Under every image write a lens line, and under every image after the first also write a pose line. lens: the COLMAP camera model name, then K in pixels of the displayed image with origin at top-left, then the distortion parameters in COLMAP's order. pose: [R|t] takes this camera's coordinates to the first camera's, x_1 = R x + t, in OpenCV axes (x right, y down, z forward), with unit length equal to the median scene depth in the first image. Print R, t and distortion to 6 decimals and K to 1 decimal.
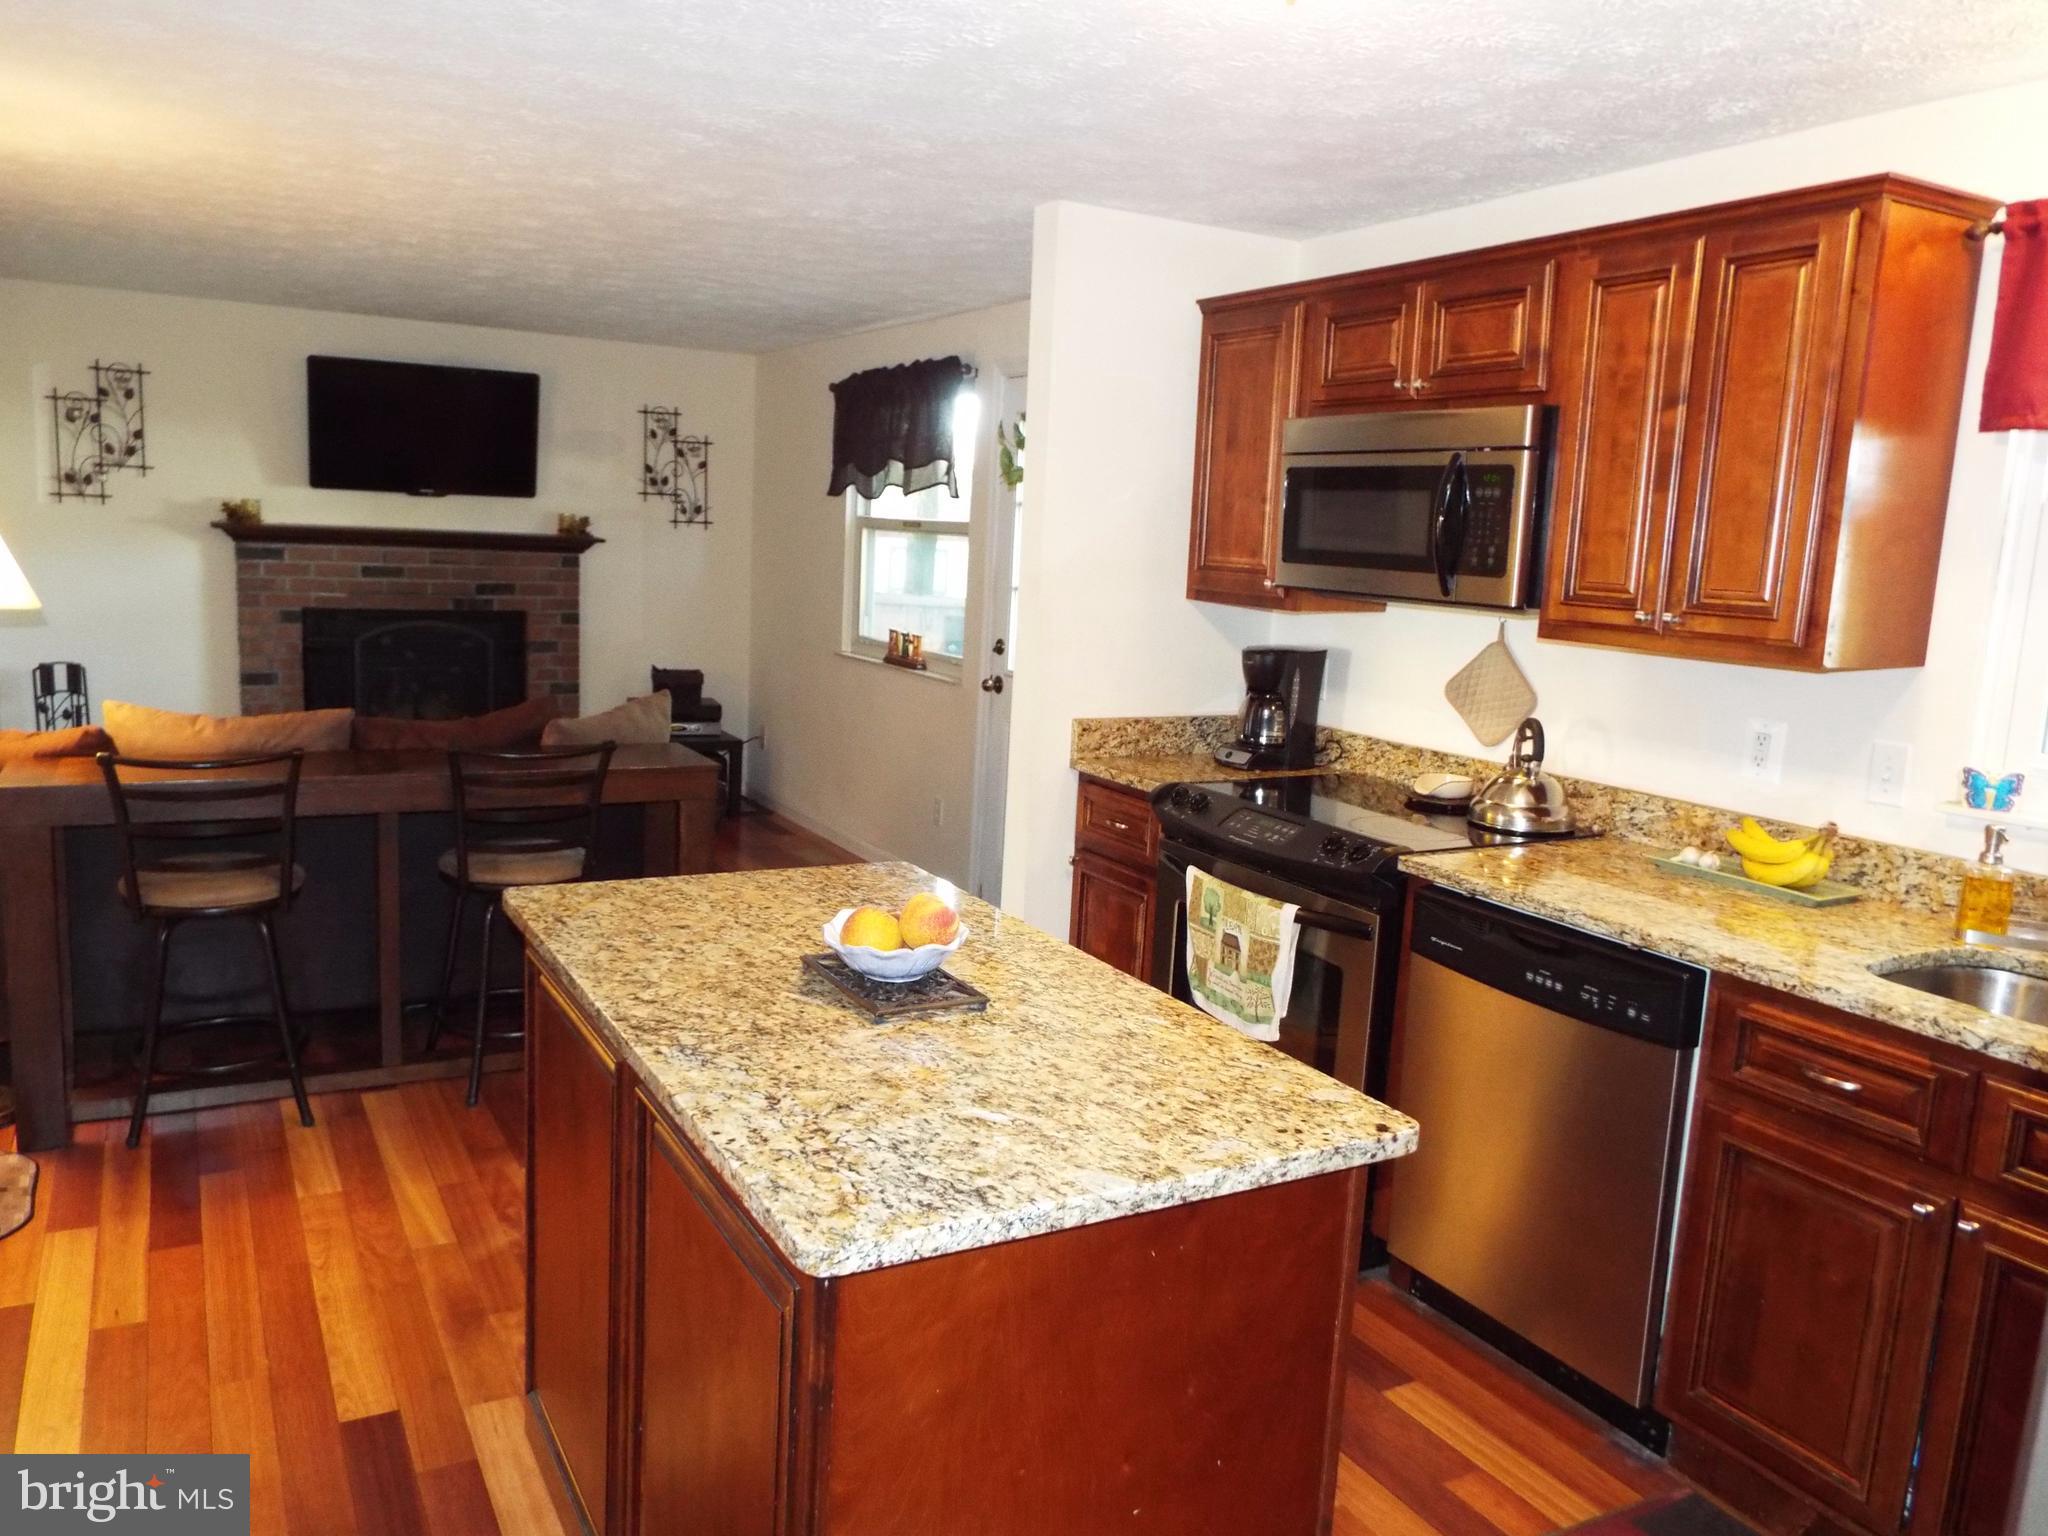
lens RADIAL K [[1512.5, 0, 1010.8], [0, 1512.5, 768.9], [0, 0, 1]] dist [-0.002709, -0.000295]
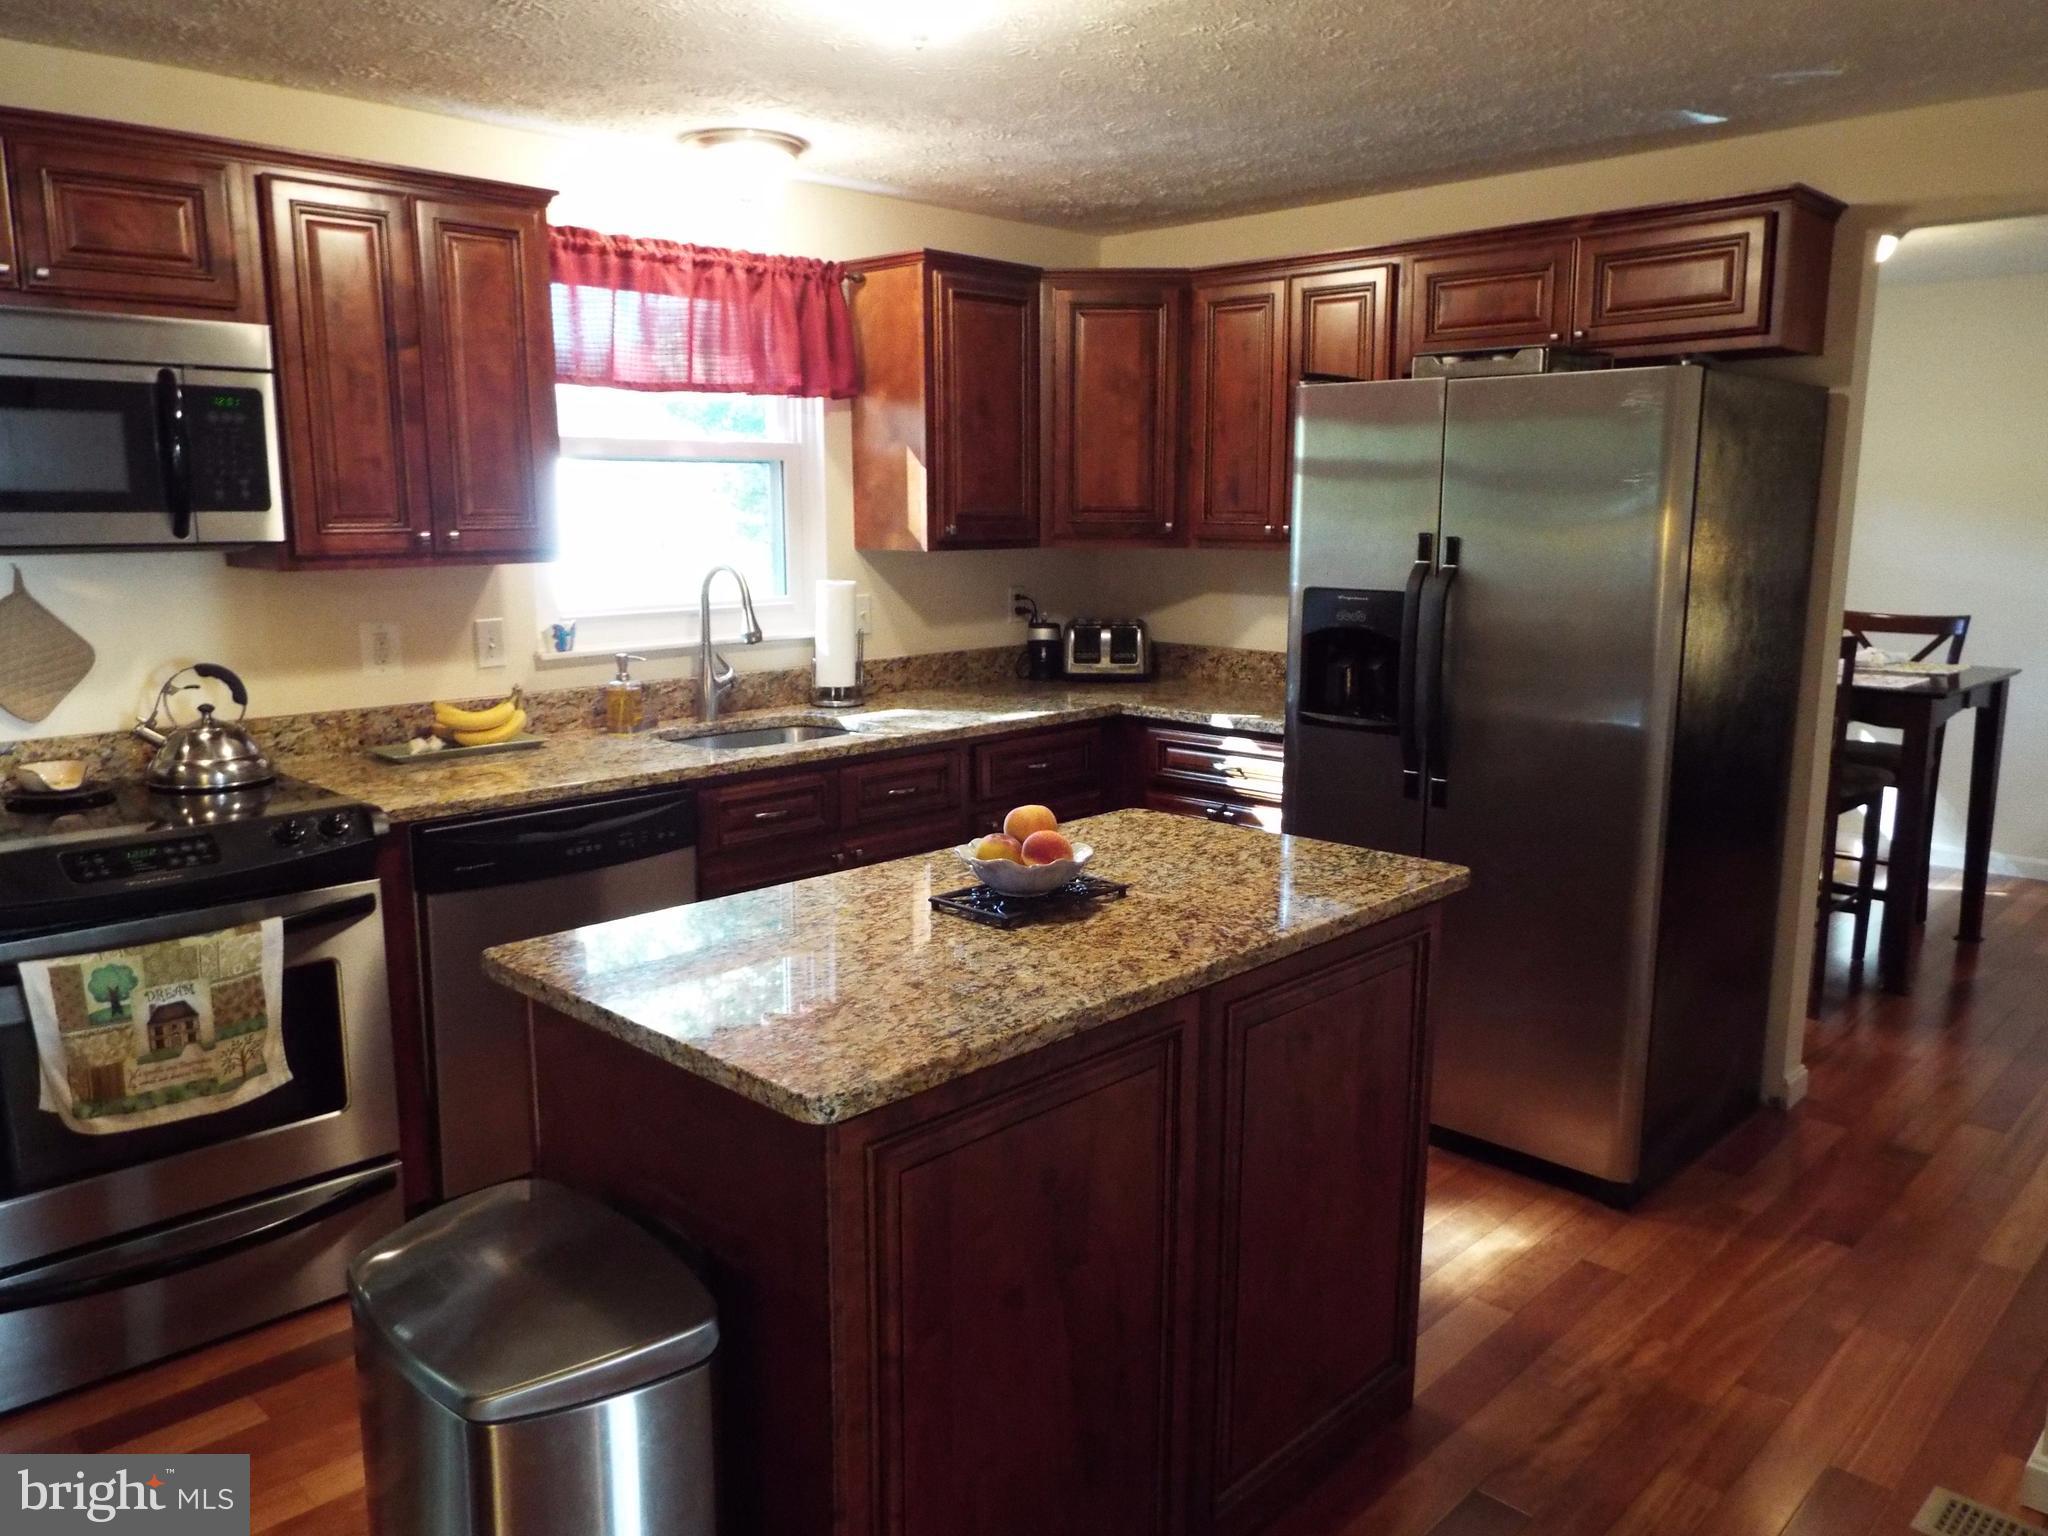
lens RADIAL K [[1512.5, 0, 1012.2], [0, 1512.5, 765.0], [0, 0, 1]] dist [-0.002709, -0.000295]
pose [[-0.289761, -0.212818, 0.933138, -1.030973], [0.133064, 0.956539, 0.259474, -0.228203], [-0.947804, 0.199352, -0.248850, 1.199300]]
